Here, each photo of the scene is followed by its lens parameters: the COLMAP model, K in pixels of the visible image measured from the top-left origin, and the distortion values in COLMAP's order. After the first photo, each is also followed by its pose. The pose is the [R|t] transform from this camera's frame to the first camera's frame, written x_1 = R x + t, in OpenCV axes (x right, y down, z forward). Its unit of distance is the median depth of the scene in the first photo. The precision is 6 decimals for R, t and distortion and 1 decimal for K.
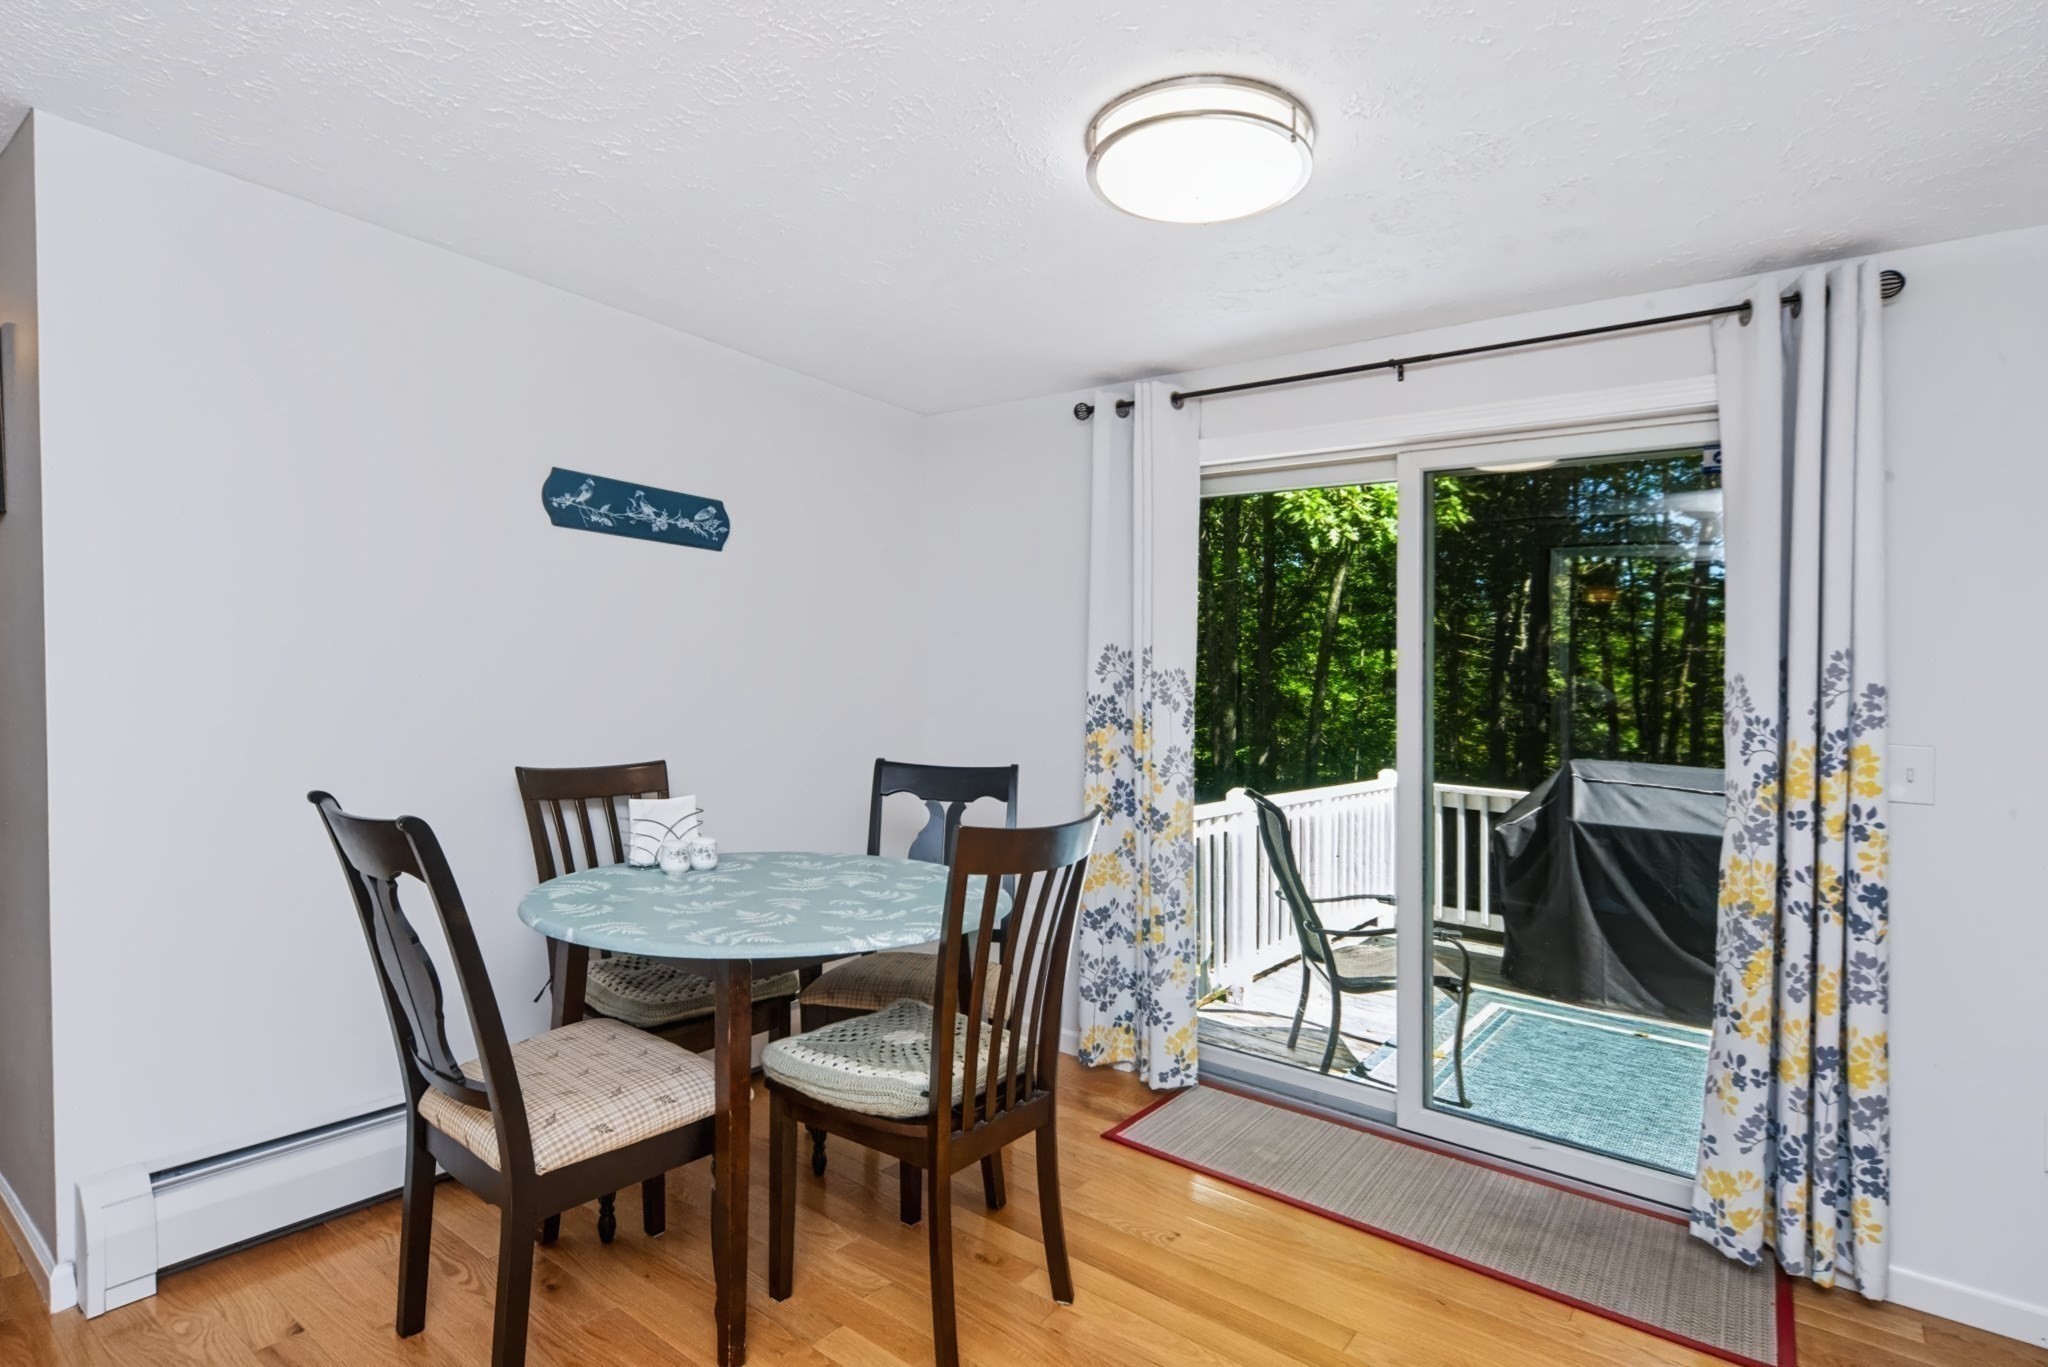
lens RADIAL K [[1029.6, 0, 1023.4], [0, 1029.6, 693.8], [0, 0, 1]] dist [0.000842, 0.000386]
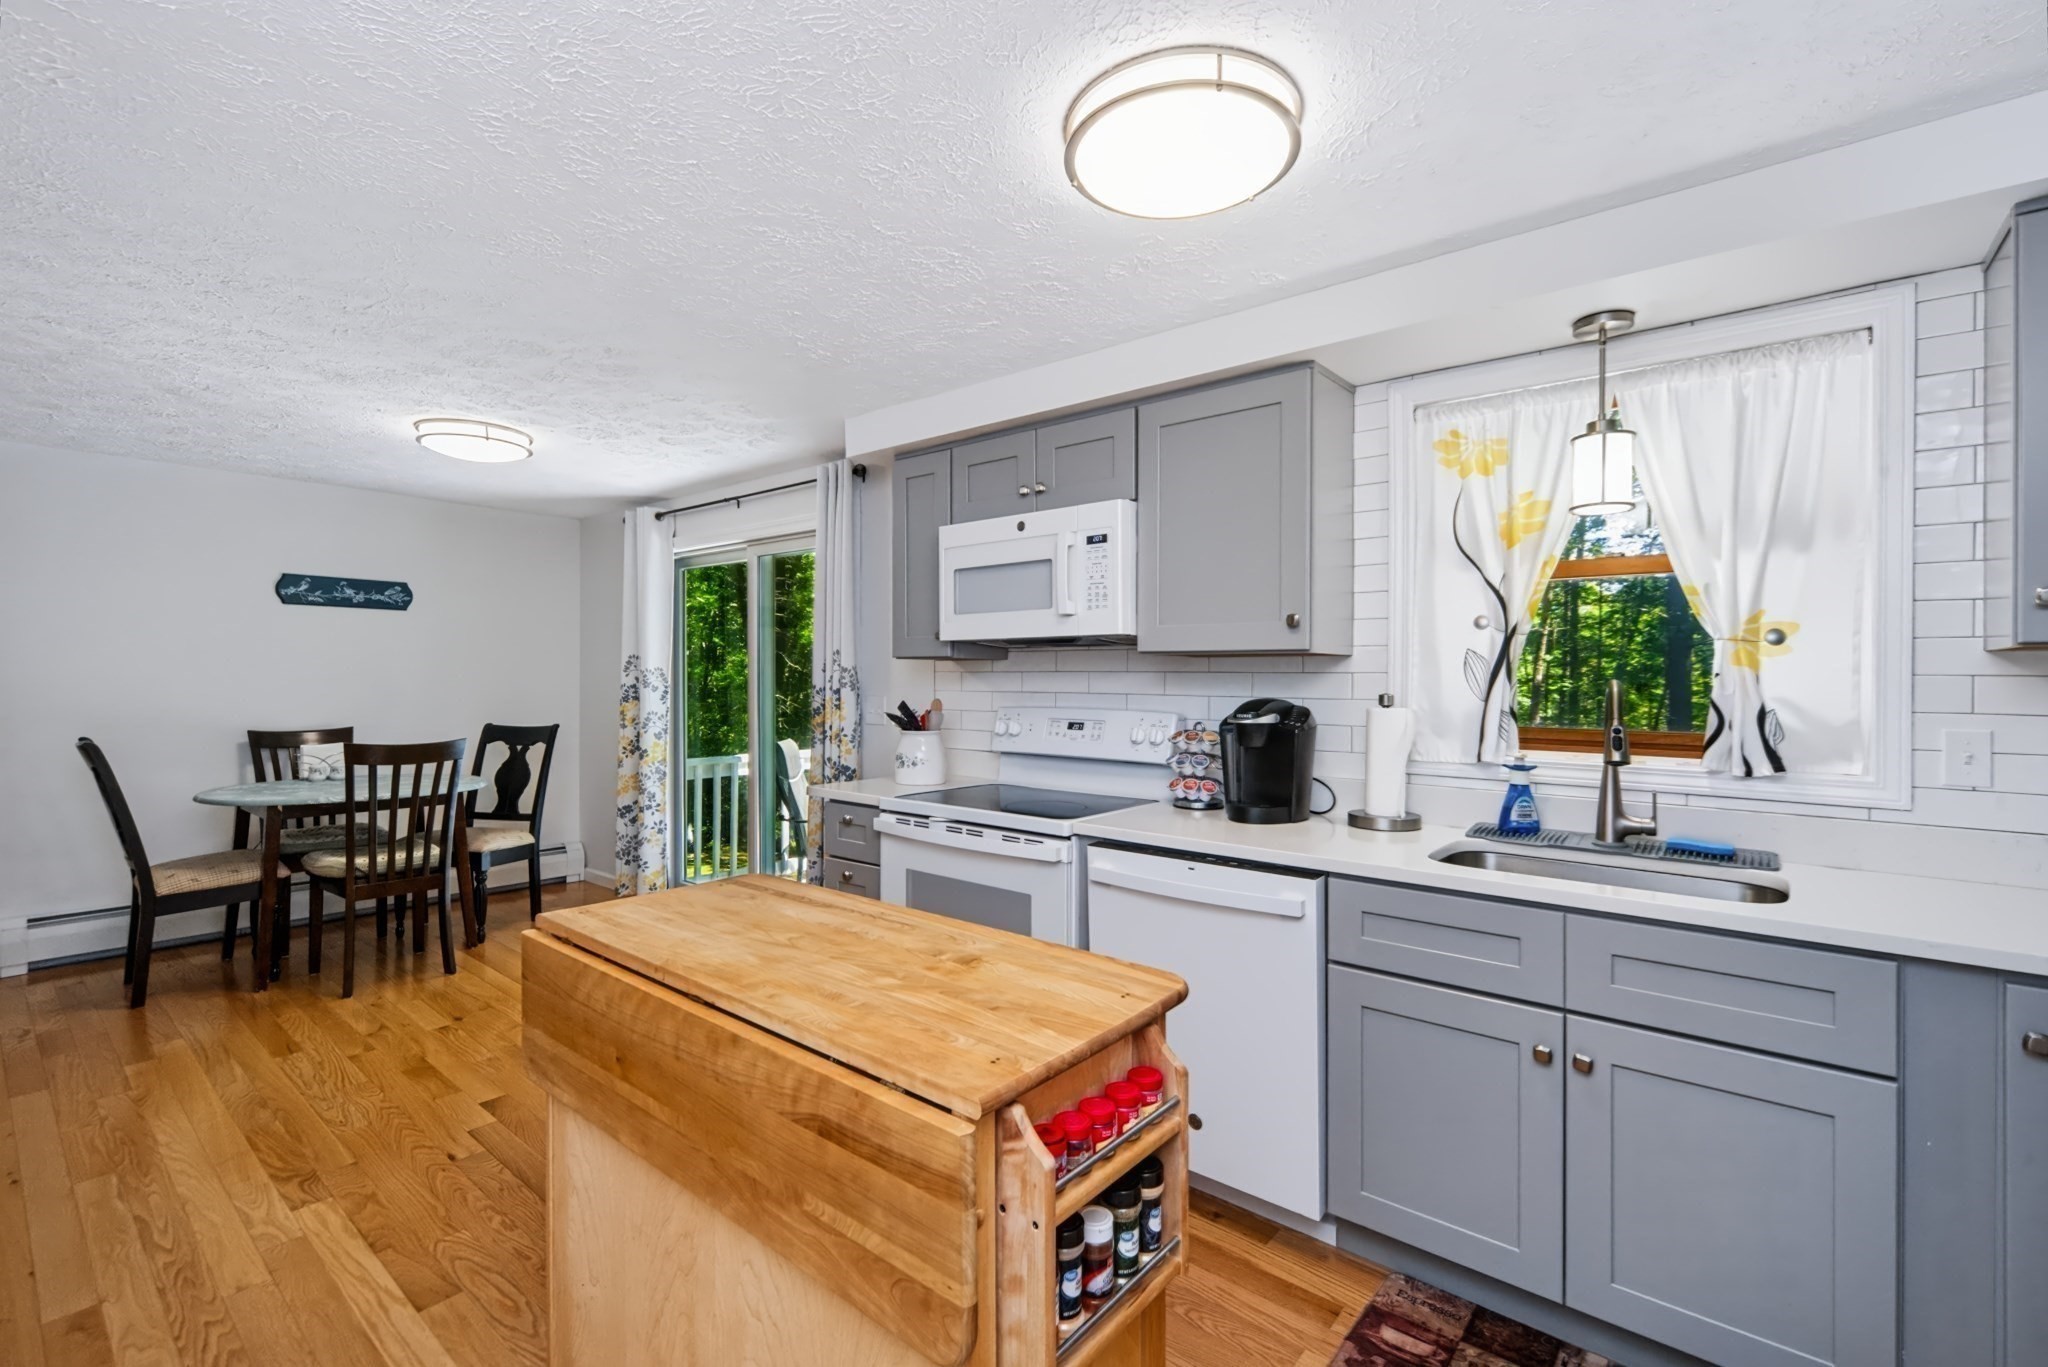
lens RADIAL K [[891.3, 0, 1021.4], [0, 891.3, 654.9], [0, 0, 1]] dist [0.000242, 0.000001]
pose [[0.998764, -0.033826, -0.036413, 0.848267], [0.032602, 0.998900, -0.033693, 0.026330], [0.037513, 0.032464, 0.998769, -0.517956]]
